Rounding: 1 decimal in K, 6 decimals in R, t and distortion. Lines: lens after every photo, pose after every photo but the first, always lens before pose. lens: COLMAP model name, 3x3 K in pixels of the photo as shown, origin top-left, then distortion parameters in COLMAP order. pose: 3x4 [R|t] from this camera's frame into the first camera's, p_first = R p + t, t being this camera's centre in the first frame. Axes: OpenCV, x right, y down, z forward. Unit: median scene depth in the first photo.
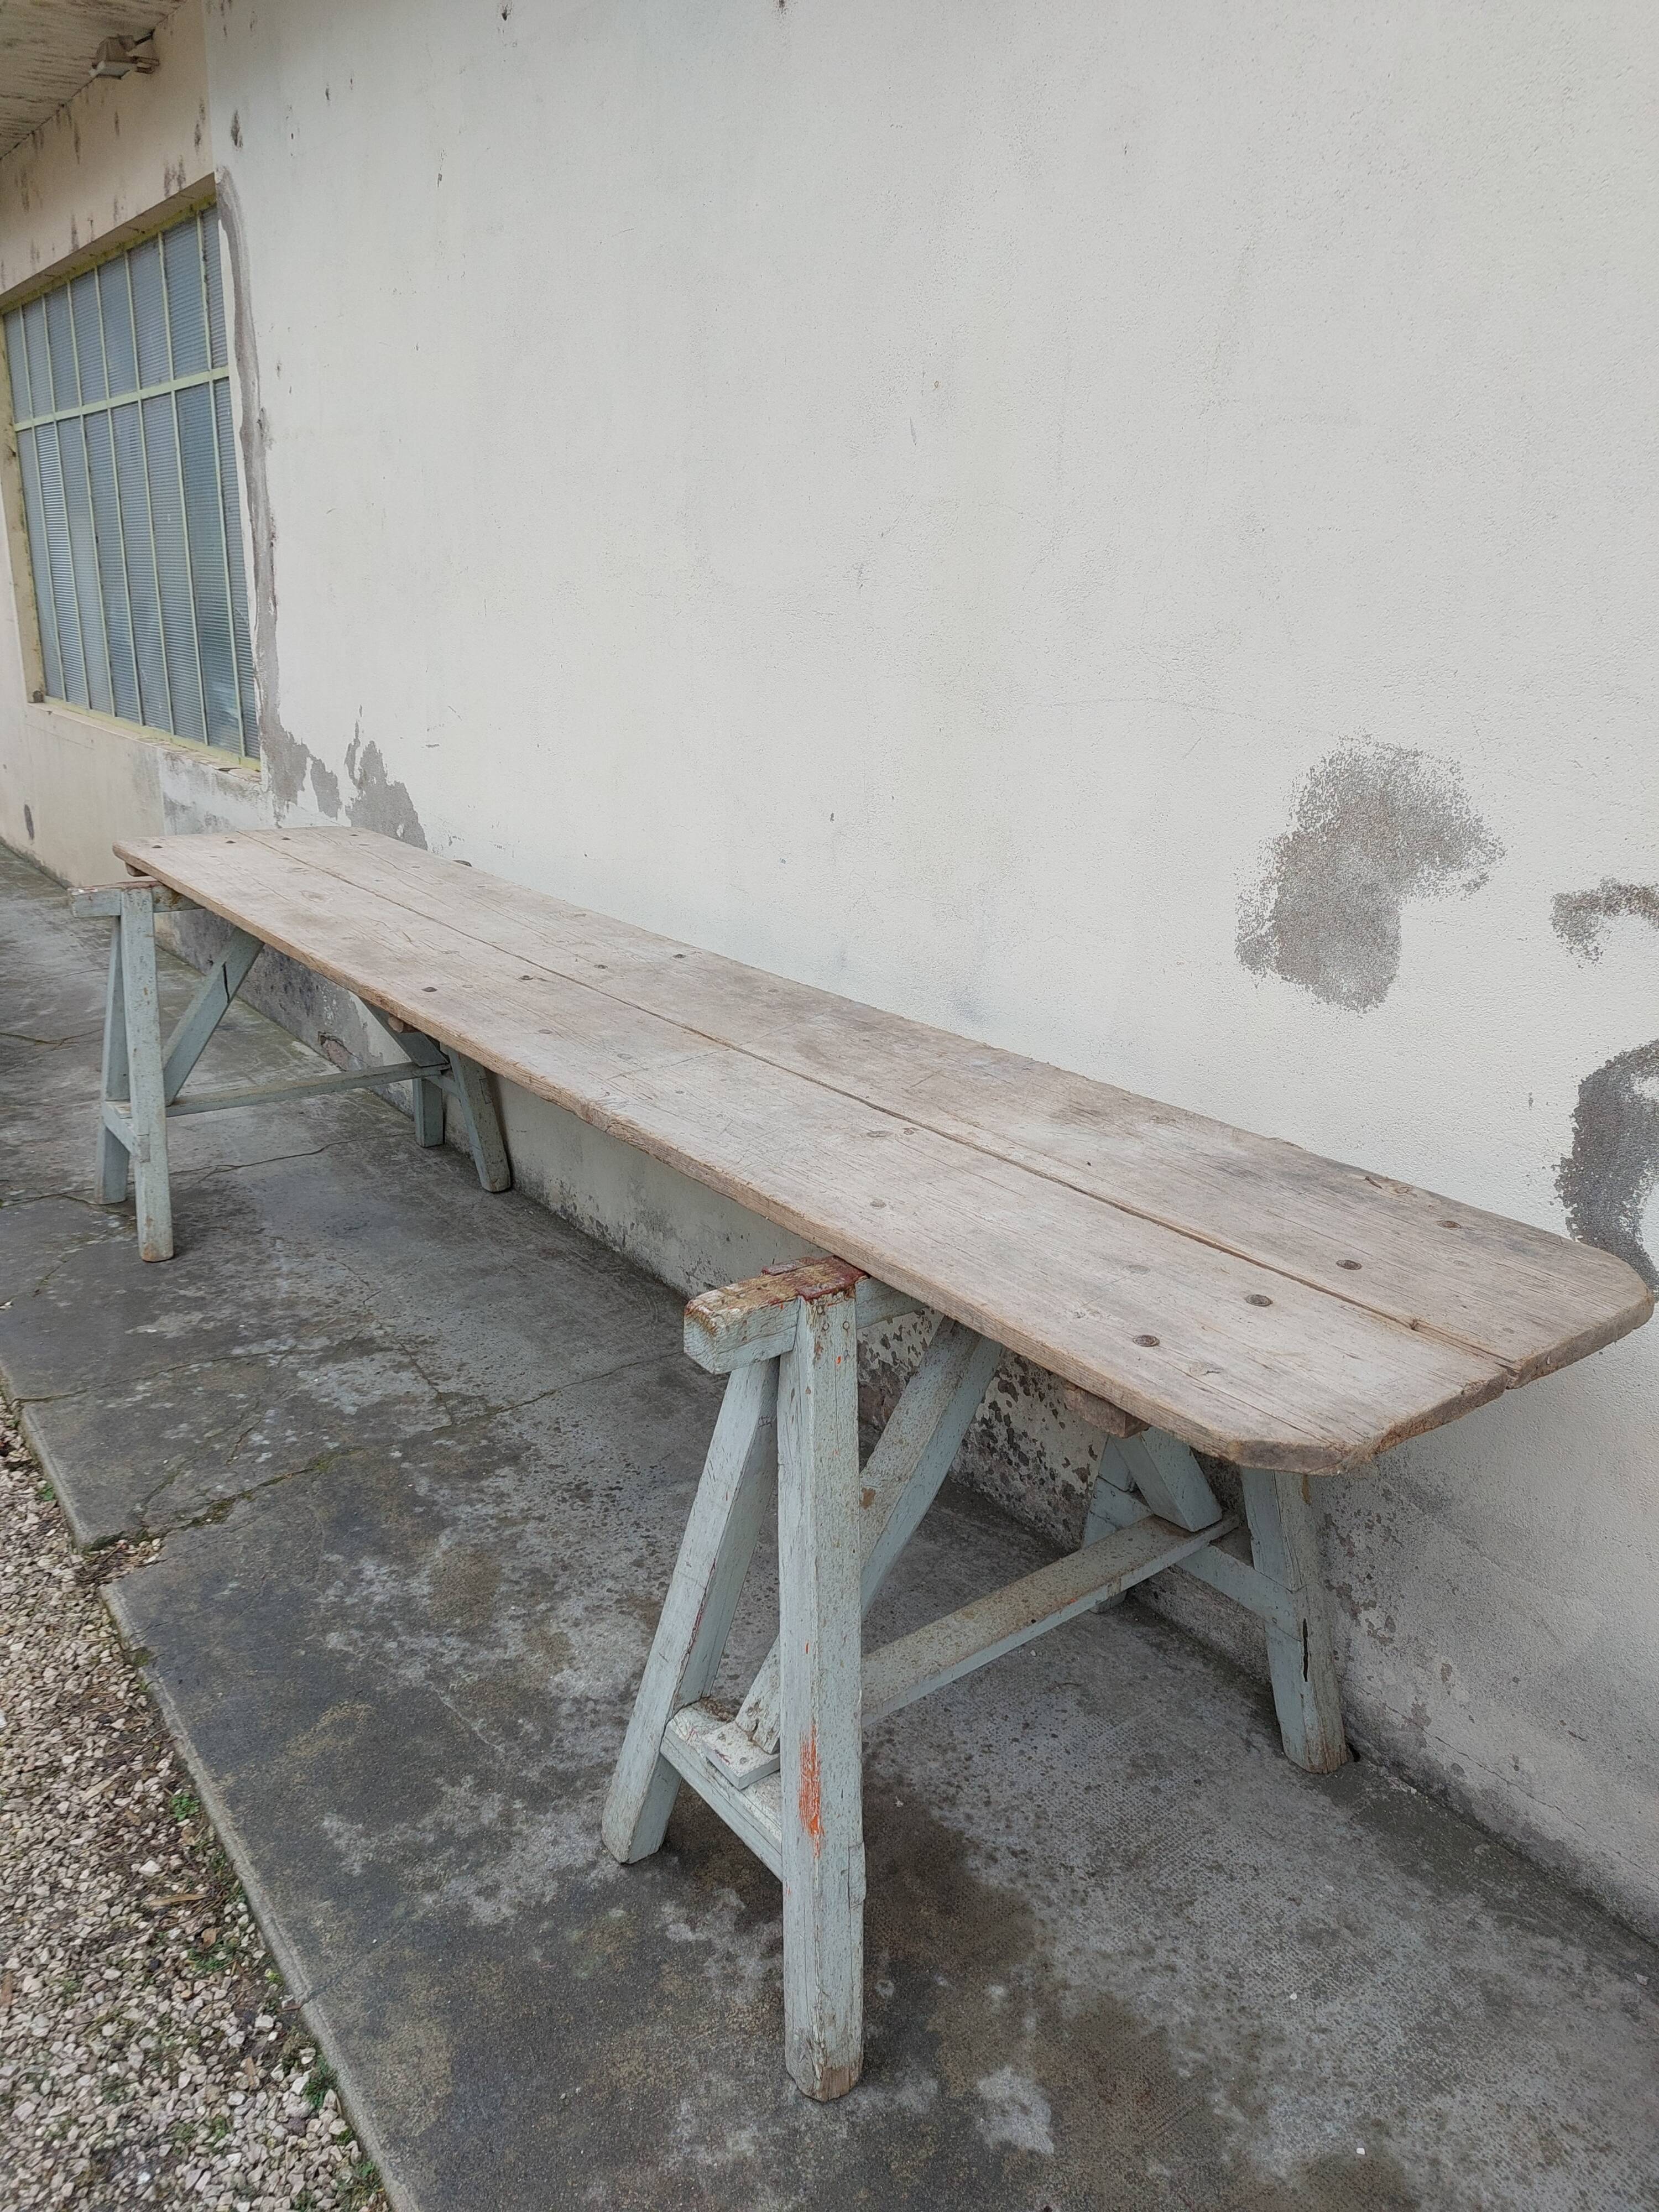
lens RADIAL K [[1579.7, 0, 819.1], [0, 1579.7, 1103.2], [0, 0, 1]] dist [0.061150, -0.057980]
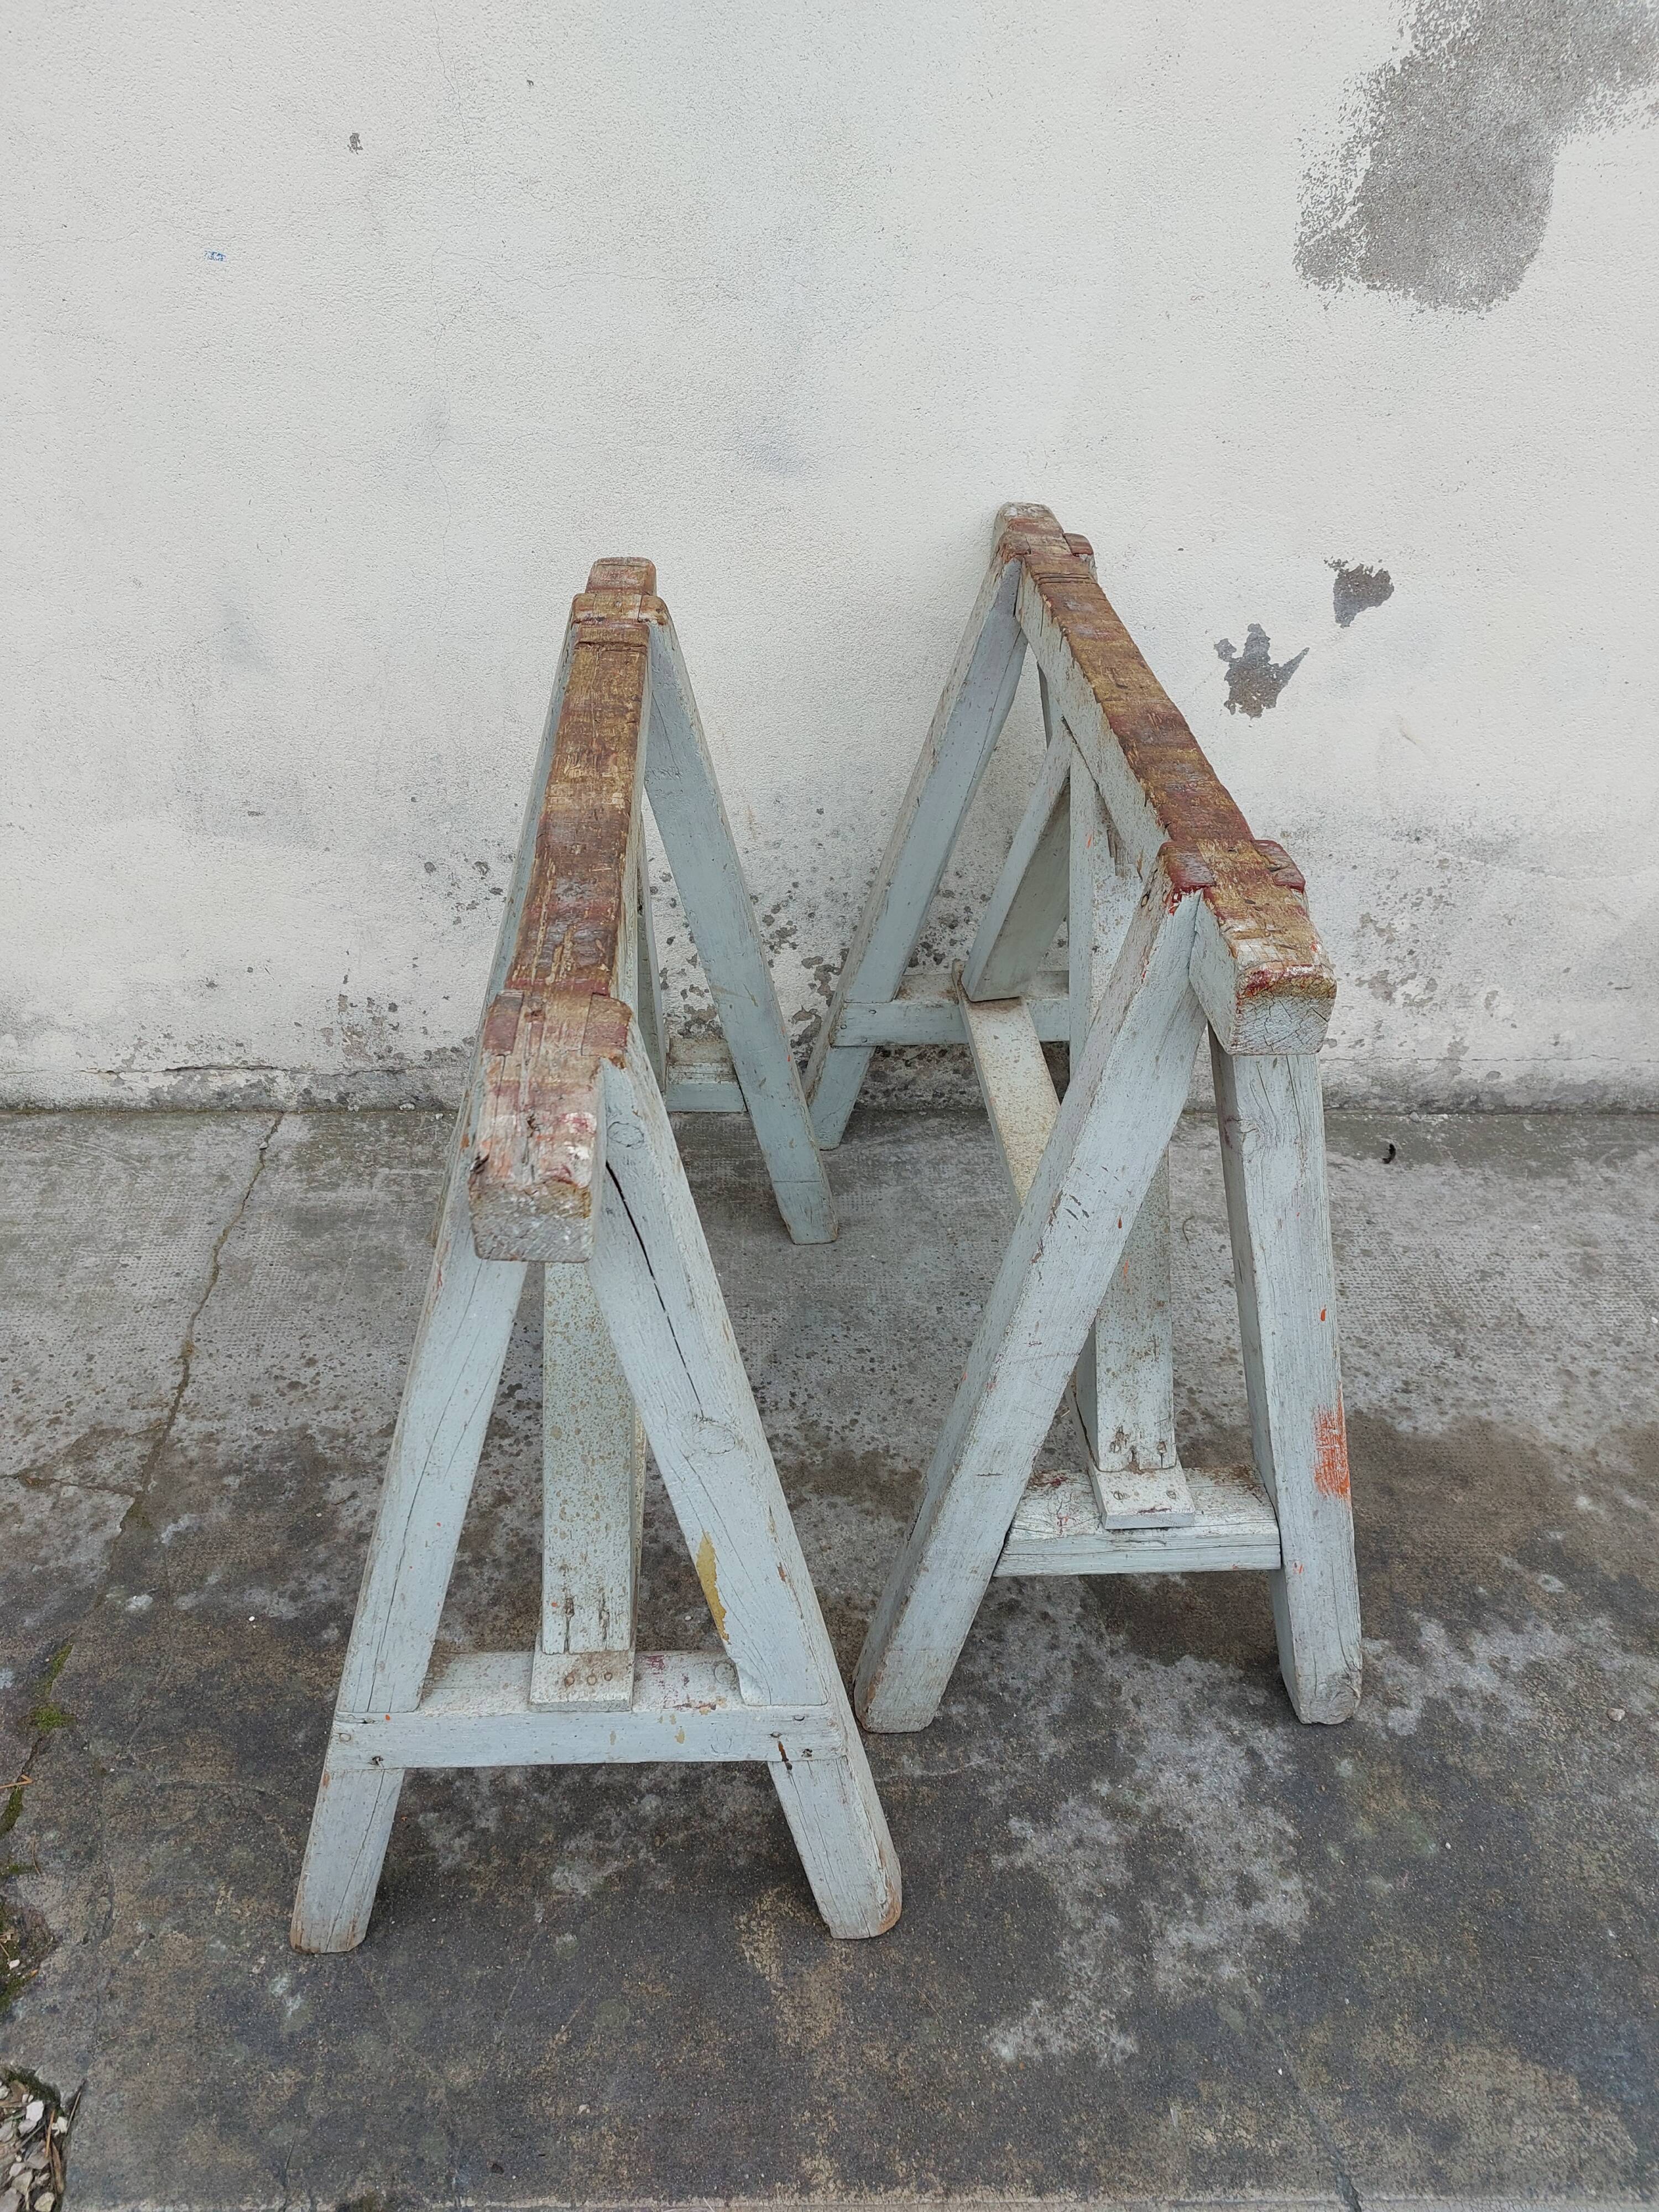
lens RADIAL K [[1579.7, 0, 822.6], [0, 1579.7, 1106.7], [0, 0, 1]] dist [0.061150, -0.057980]
pose [[0.565615, -0.500895, 0.655121, -0.545407], [0.235728, 0.859460, 0.453609, -0.148698], [-0.790261, -0.102138, 0.604198, 0.692288]]
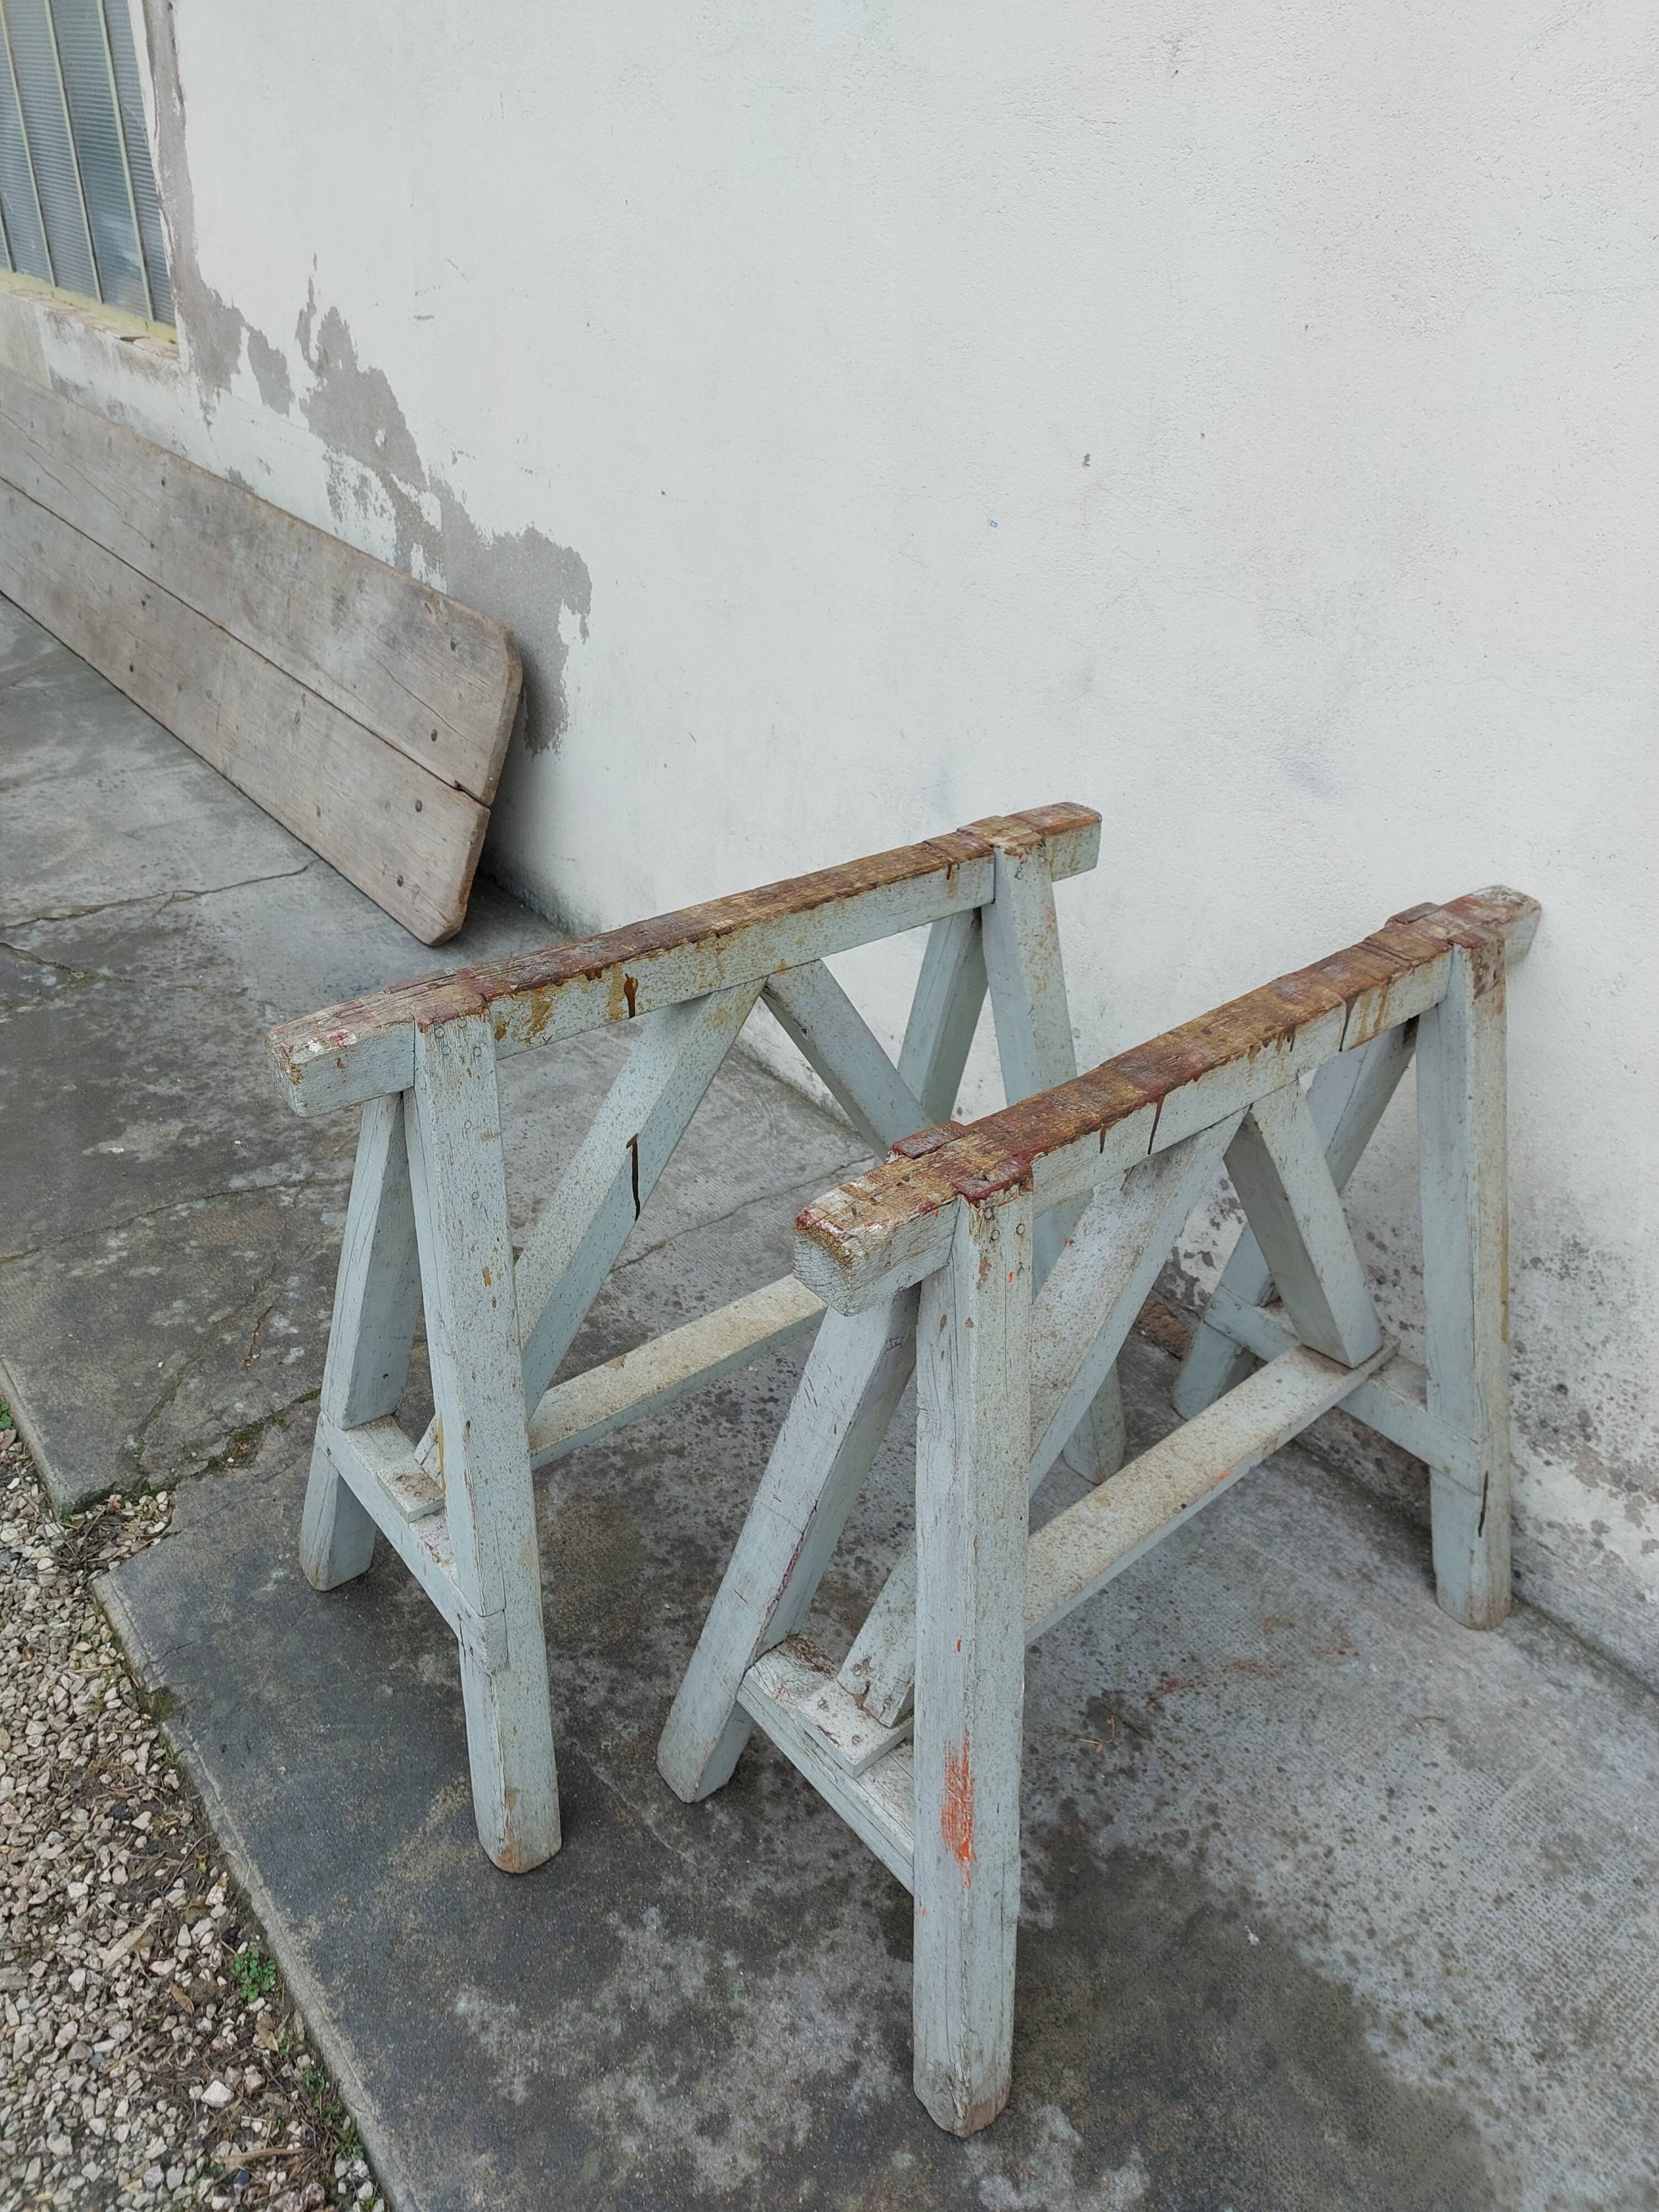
lens RADIAL K [[1579.7, 0, 862.0], [0, 1579.7, 1097.8], [0, 0, 1]] dist [0.061150, -0.057980]
pose [[0.998497, -0.001670, 0.054774, -0.163862], [-0.011188, 0.972271, 0.233591, -0.100258], [-0.053645, -0.233853, 0.970791, 0.383171]]
